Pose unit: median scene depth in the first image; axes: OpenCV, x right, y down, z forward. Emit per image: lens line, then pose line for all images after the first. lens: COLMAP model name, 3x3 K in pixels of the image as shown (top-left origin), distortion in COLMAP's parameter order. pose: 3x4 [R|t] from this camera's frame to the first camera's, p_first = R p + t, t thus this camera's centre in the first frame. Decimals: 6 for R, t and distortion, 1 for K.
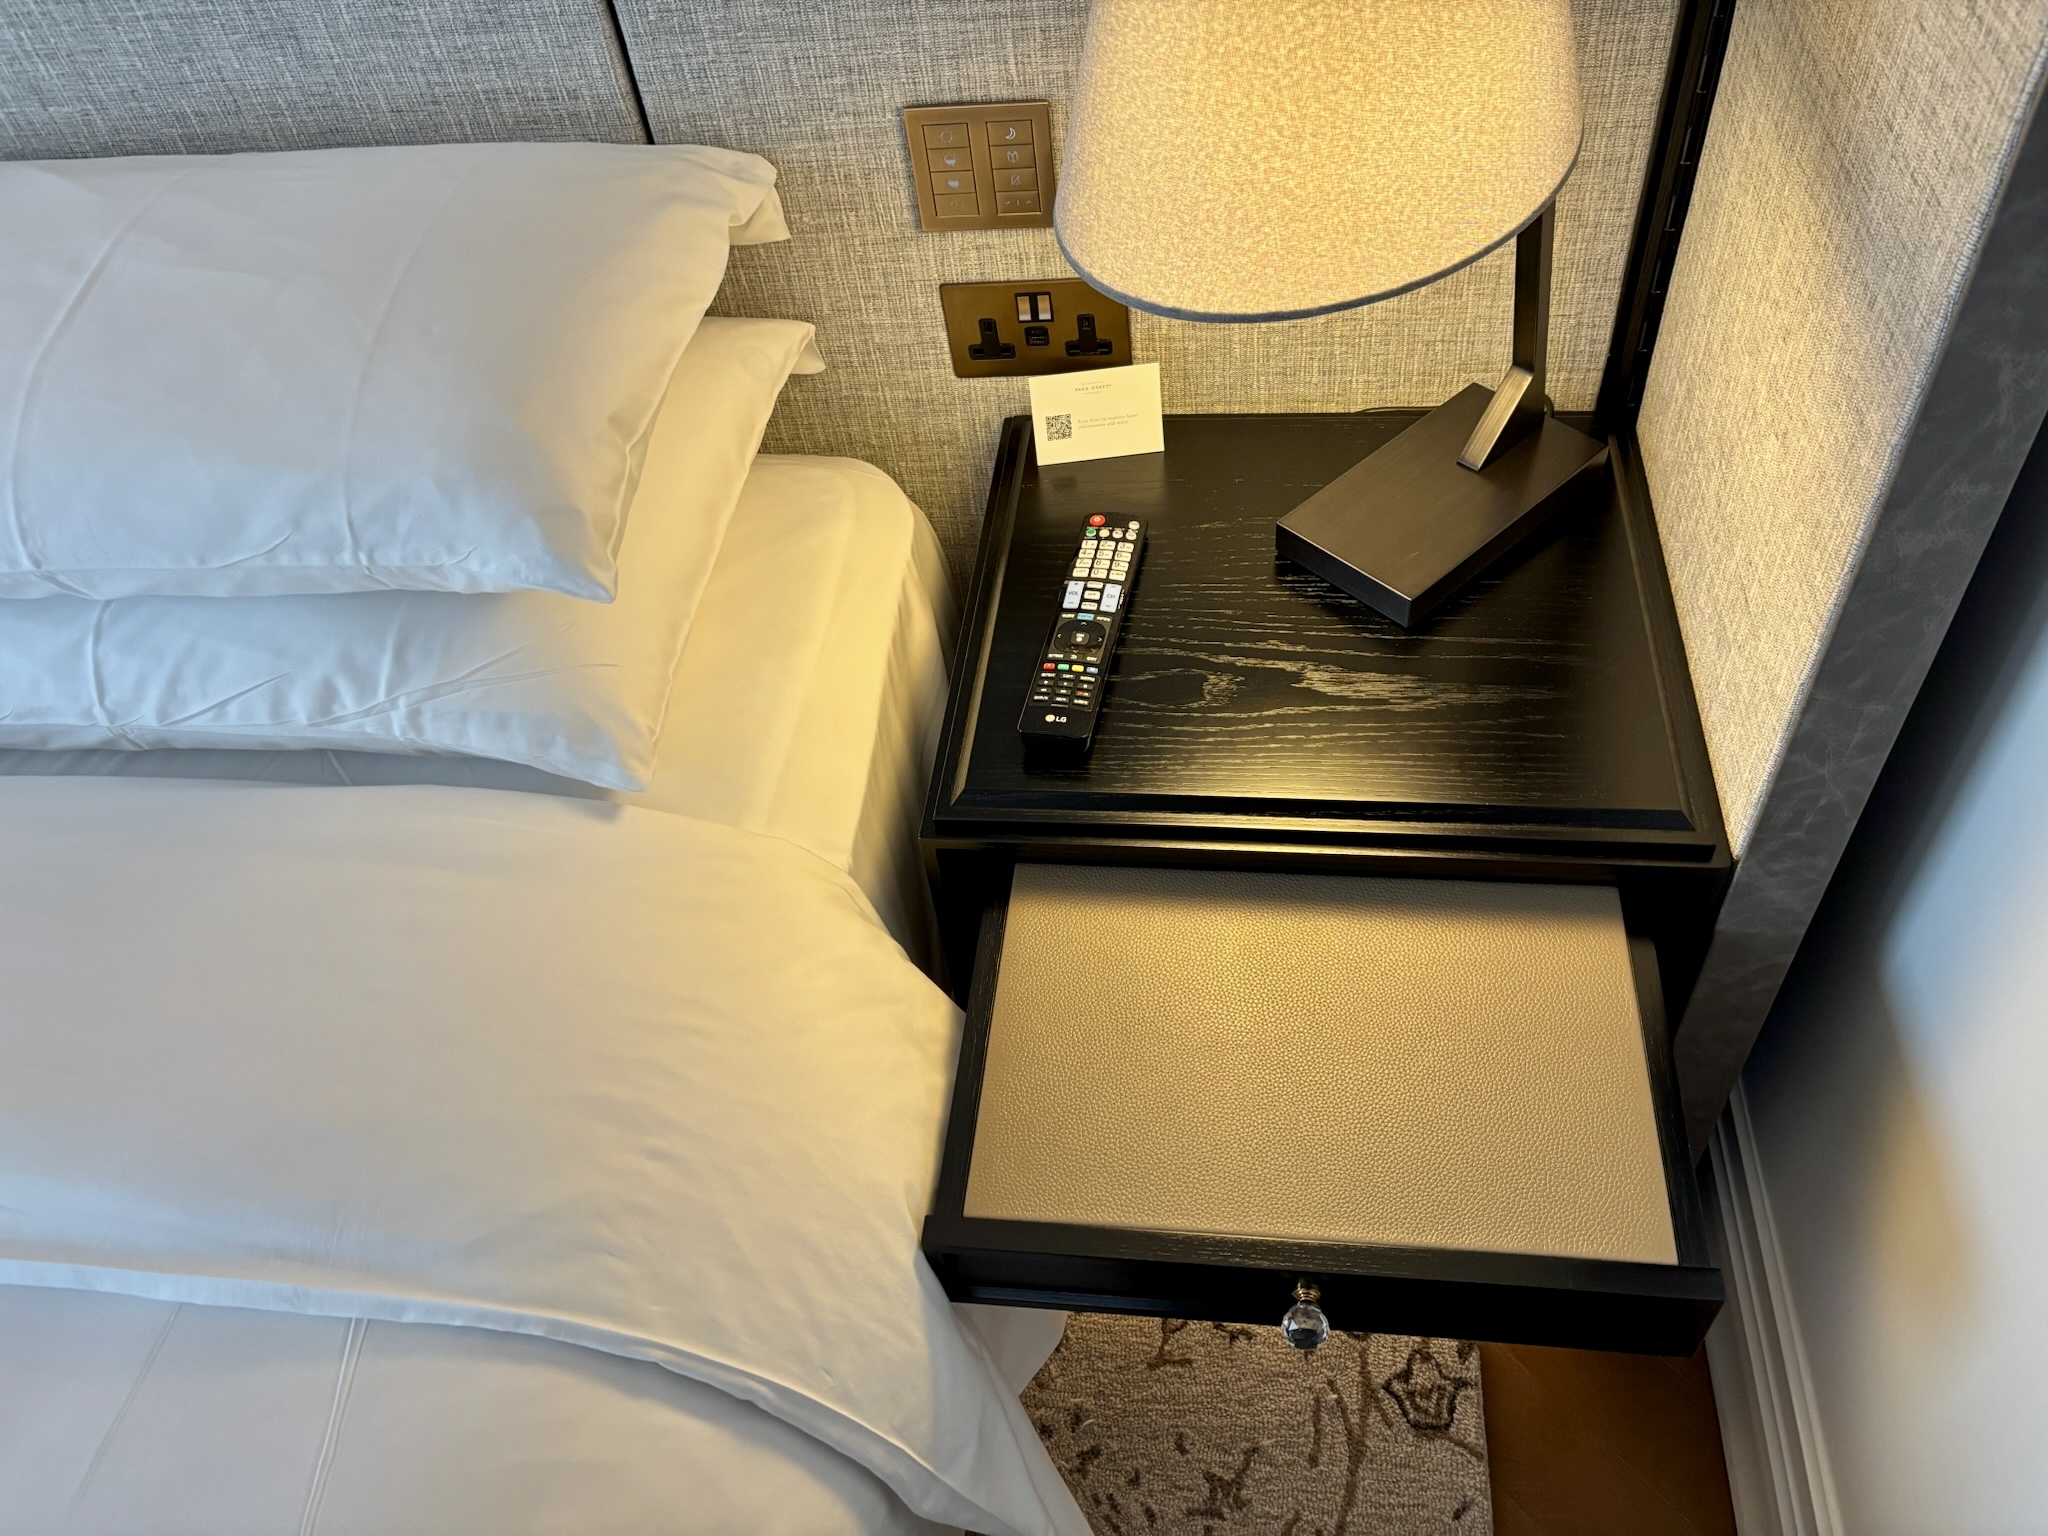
lens RADIAL K [[1572.9, 0, 1024.0], [0, 1572.9, 768.0], [0, 0, 1]] dist [0.002281, 0.002585]
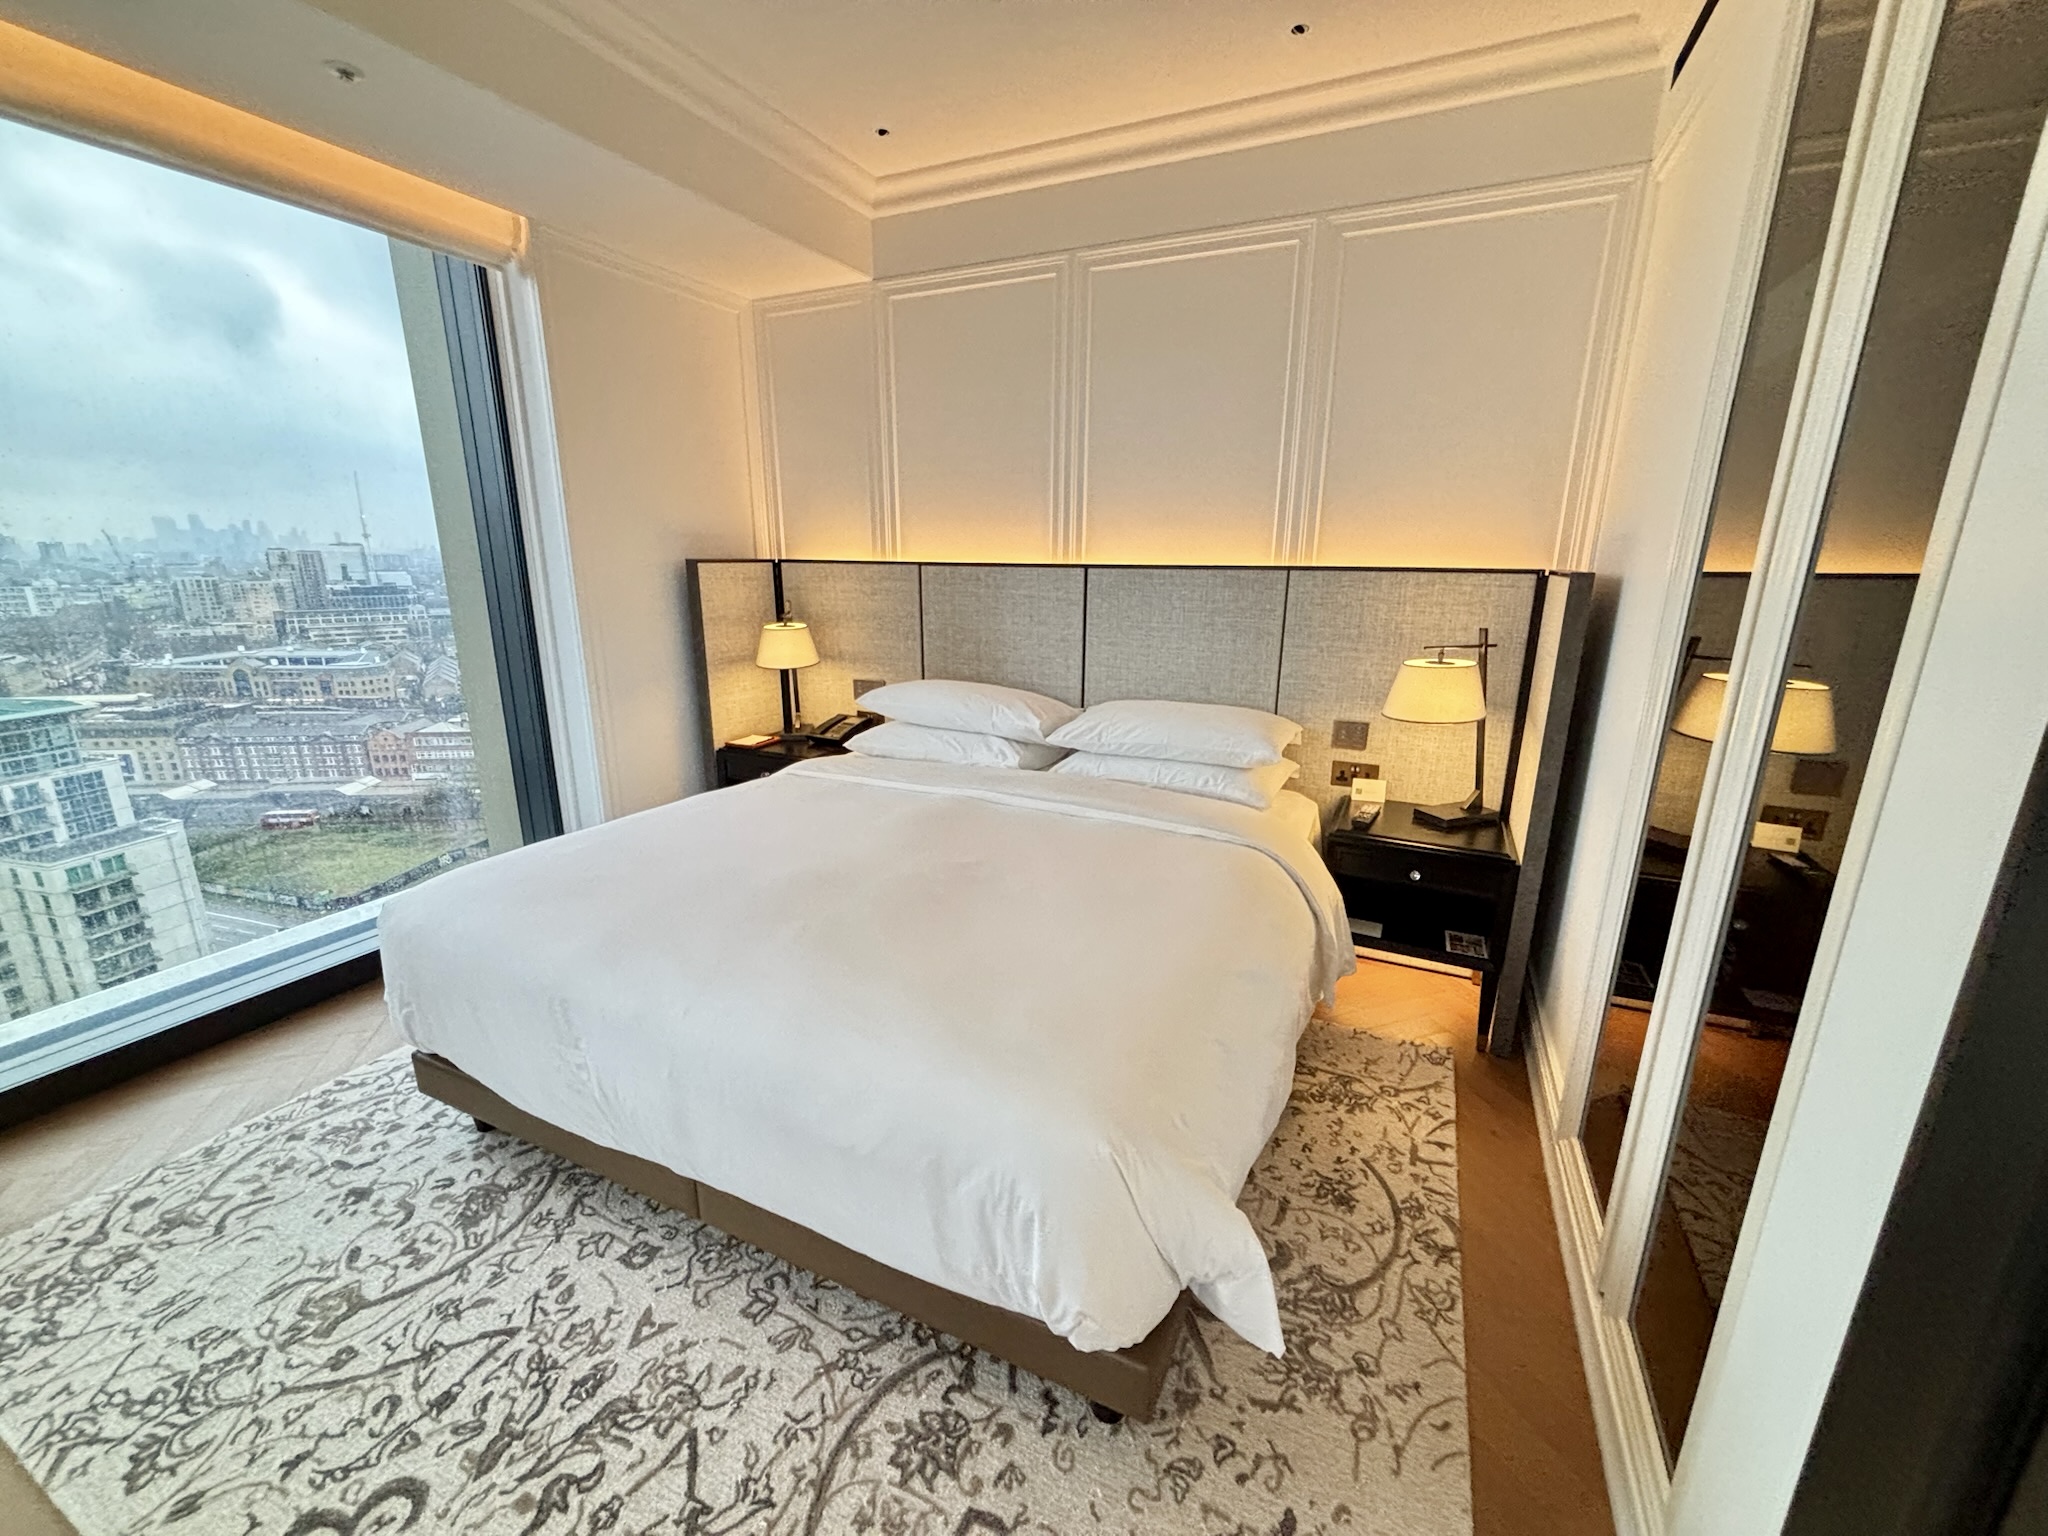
lens RADIAL K [[829.0, 0, 1024.0], [0, 829.0, 768.0], [0, 0, 1]] dist [-0.000444, -0.000016]
pose [[0.940757, 0.189553, -0.281152, -0.218345], [-0.313033, 0.804207, -0.505235, 1.193861], [0.130335, 0.563313, 0.815899, -1.031646]]
